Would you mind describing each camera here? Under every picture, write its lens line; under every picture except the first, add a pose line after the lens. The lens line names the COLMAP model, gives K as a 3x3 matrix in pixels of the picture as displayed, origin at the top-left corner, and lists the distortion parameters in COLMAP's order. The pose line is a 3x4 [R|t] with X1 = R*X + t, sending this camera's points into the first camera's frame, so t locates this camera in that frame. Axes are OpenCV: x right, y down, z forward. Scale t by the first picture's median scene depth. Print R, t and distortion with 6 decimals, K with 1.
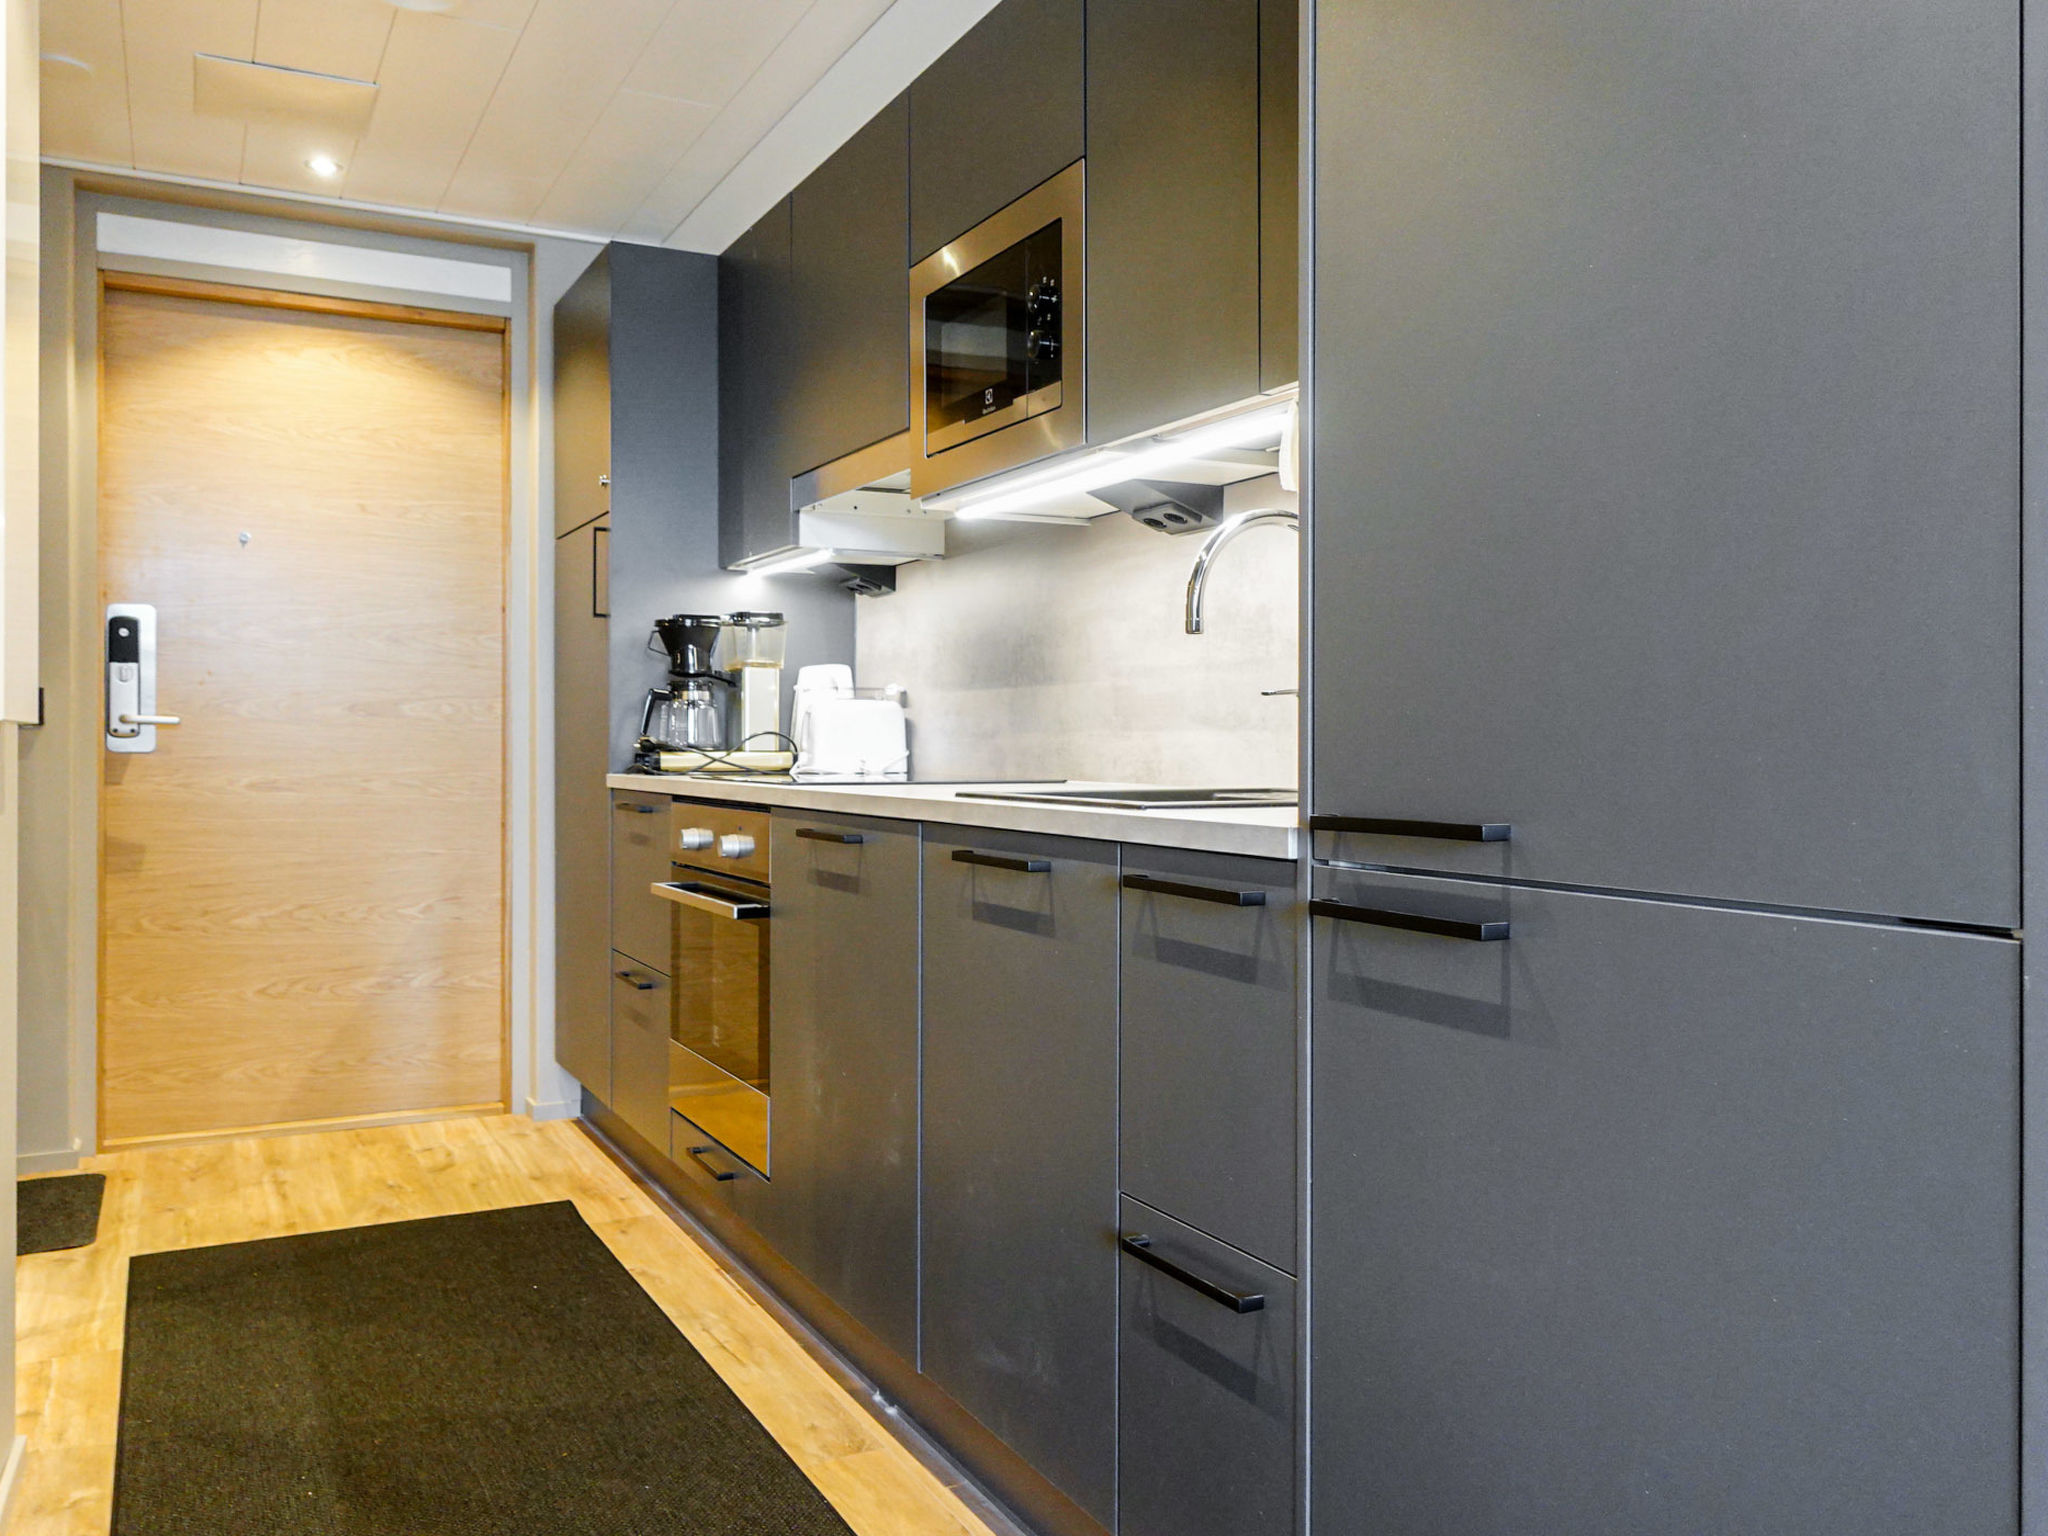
lens RADIAL K [[1638.5, 0, 1028.8], [0, 1638.5, 747.0], [0, 0, 1]] dist [0.001848, 0.001180]
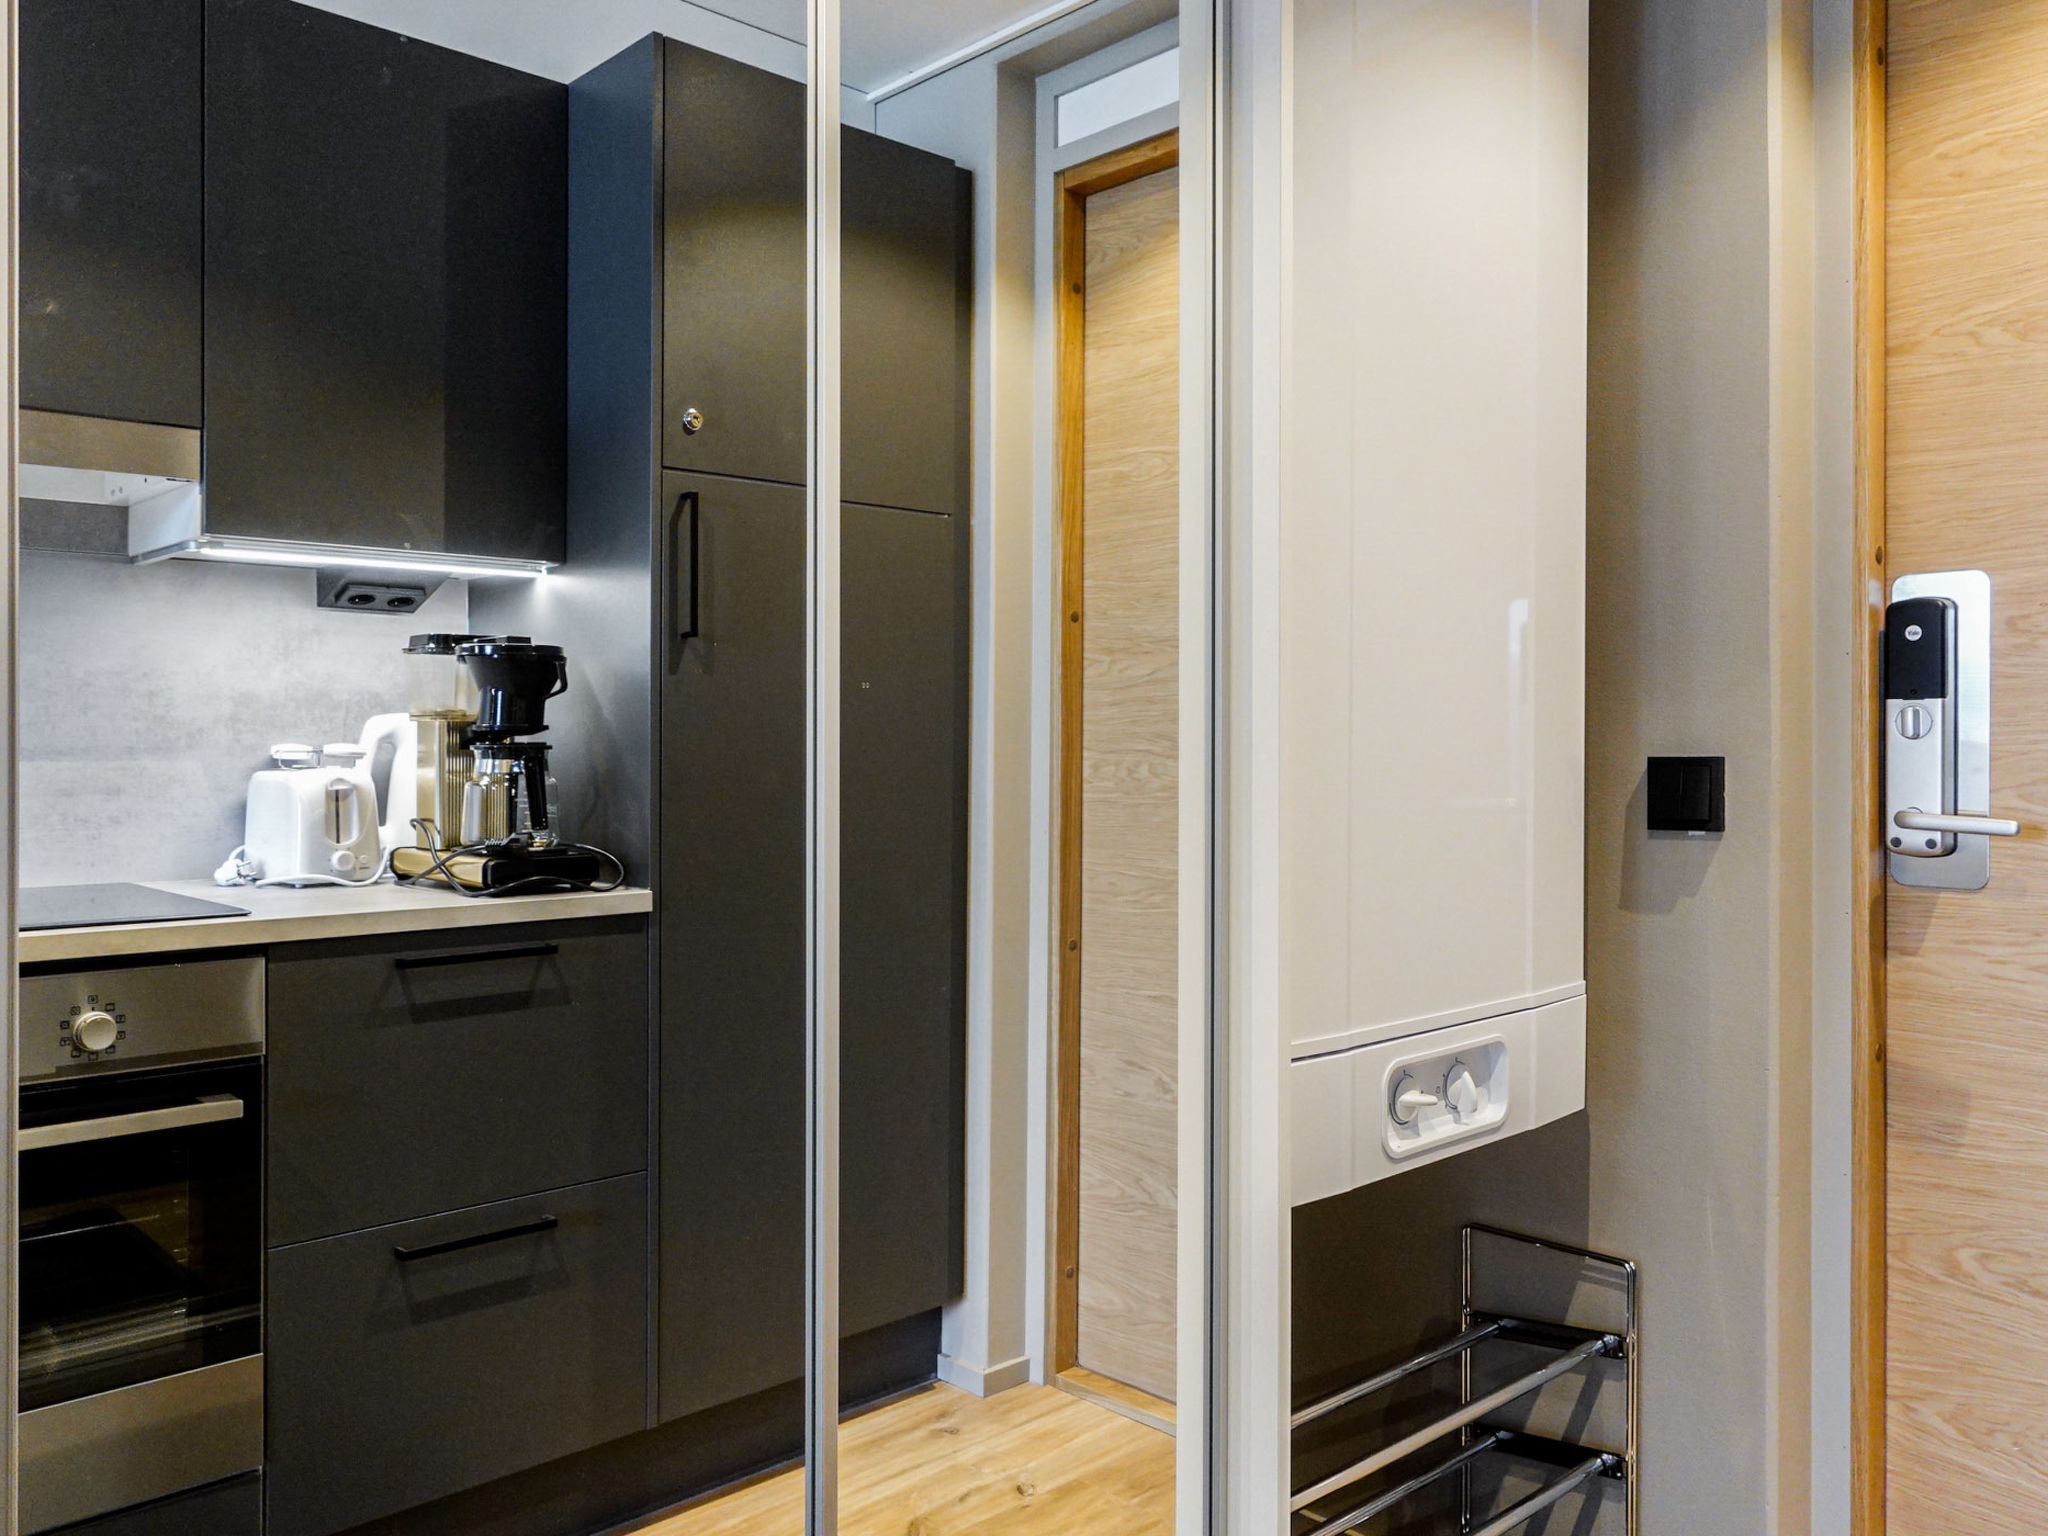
lens RADIAL K [[1638.5, 0, 1019.5], [0, 1638.5, 760.9], [0, 0, 1]] dist [0.001848, 0.001180]
pose [[0.267078, 0.002361, -0.963672, -0.168892], [-0.002636, 0.999995, 0.001719, -0.033885], [0.963671, 0.002081, 0.267083, 0.630249]]
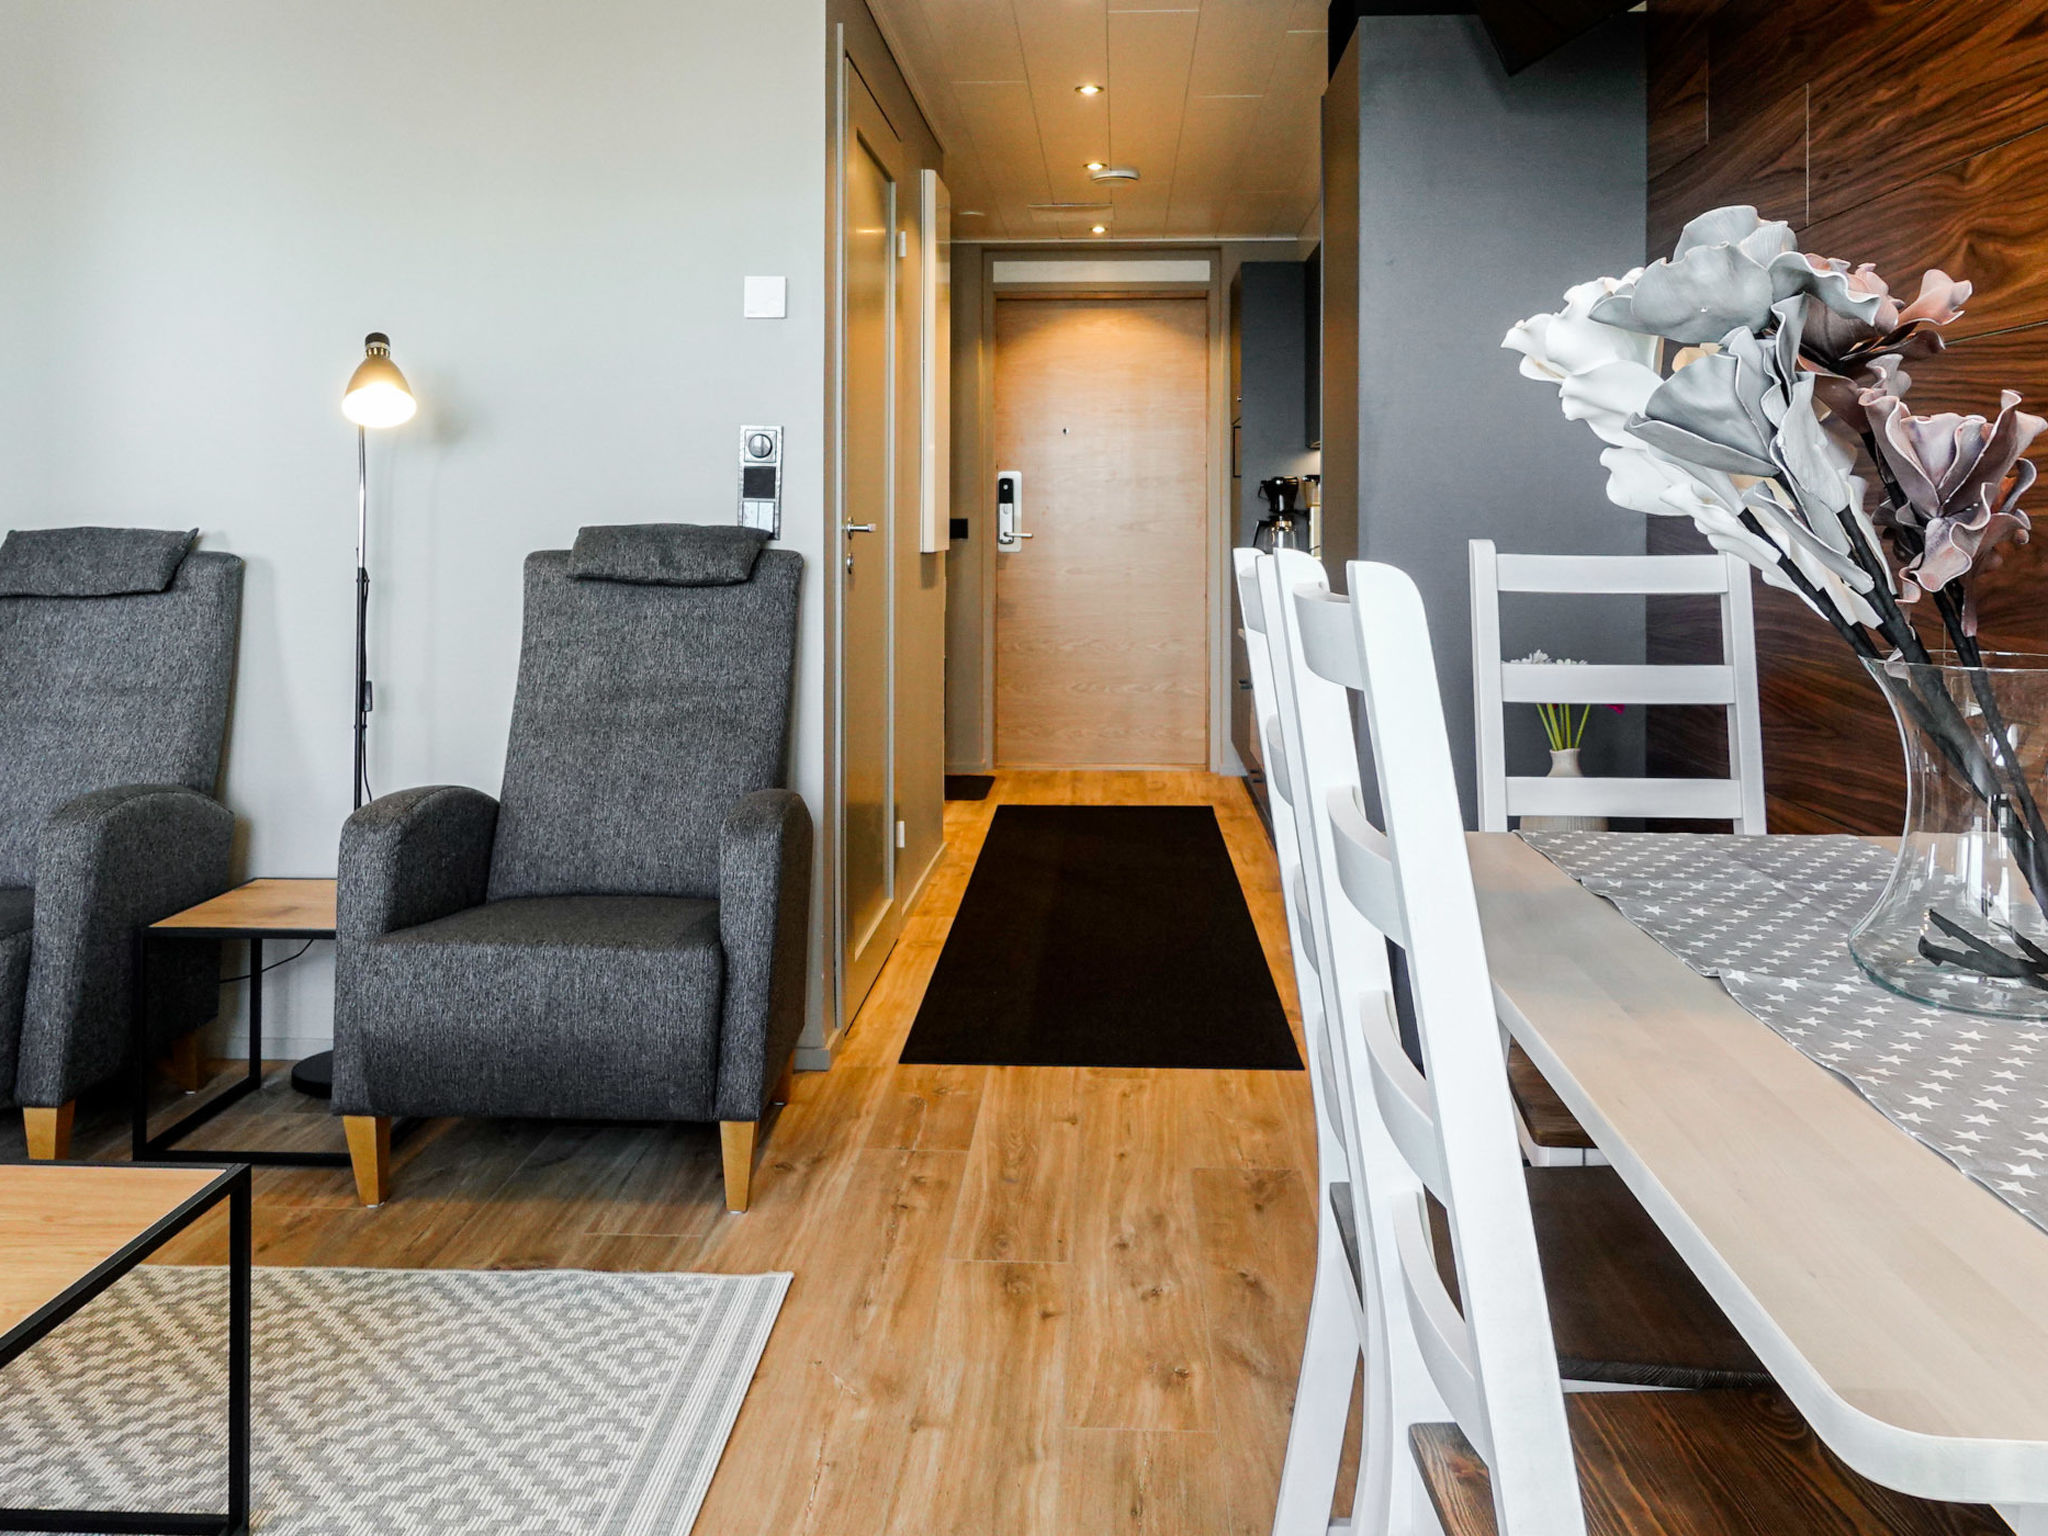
lens RADIAL K [[1638.5, 0, 1013.5], [0, 1638.5, 519.8], [0, 0, 1]] dist [0.001848, 0.001180]
pose [[0.857757, -0.001273, -0.514053, 0.398156], [-0.000921, 0.999992, -0.004013, -0.025745], [0.514054, 0.003916, 0.857749, -0.569110]]
